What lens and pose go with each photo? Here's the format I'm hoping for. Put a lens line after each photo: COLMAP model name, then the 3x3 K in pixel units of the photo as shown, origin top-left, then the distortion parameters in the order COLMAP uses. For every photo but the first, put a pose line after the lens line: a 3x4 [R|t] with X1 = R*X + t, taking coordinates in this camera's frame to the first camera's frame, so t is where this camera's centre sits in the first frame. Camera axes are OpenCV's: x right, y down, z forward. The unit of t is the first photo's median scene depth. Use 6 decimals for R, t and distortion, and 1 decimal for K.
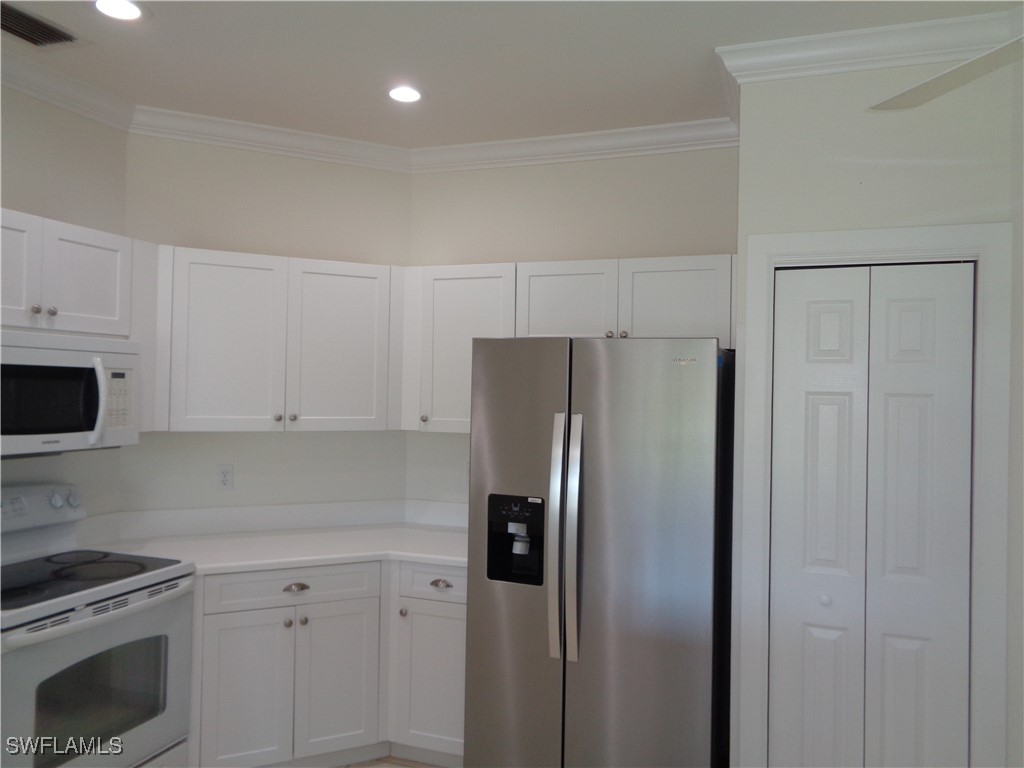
lens RADIAL K [[767.8, 0, 512.0], [0, 767.8, 384.0], [0, 0, 1]] dist [0.003925, 0.001637]
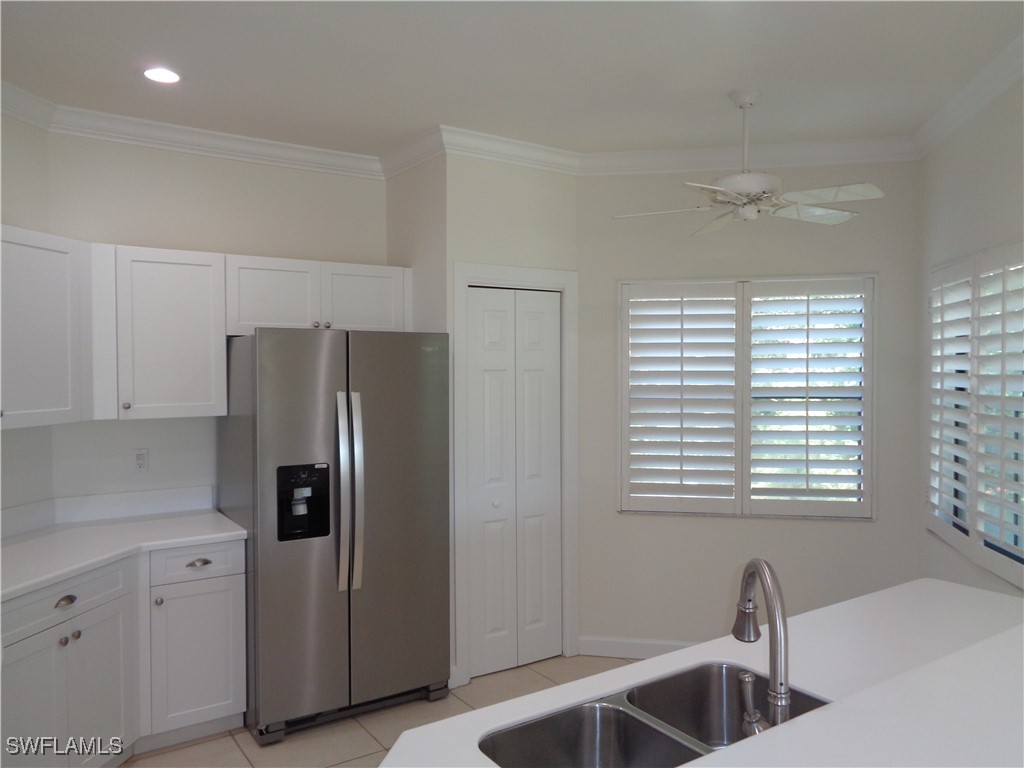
lens RADIAL K [[767.8, 0, 512.0], [0, 767.8, 384.0], [0, 0, 1]] dist [0.003925, 0.001637]
pose [[0.592761, -0.039991, 0.804385, -0.736226], [0.008047, 0.999011, 0.043737, -0.025223], [-0.805338, -0.019453, 0.592497, 0.056054]]
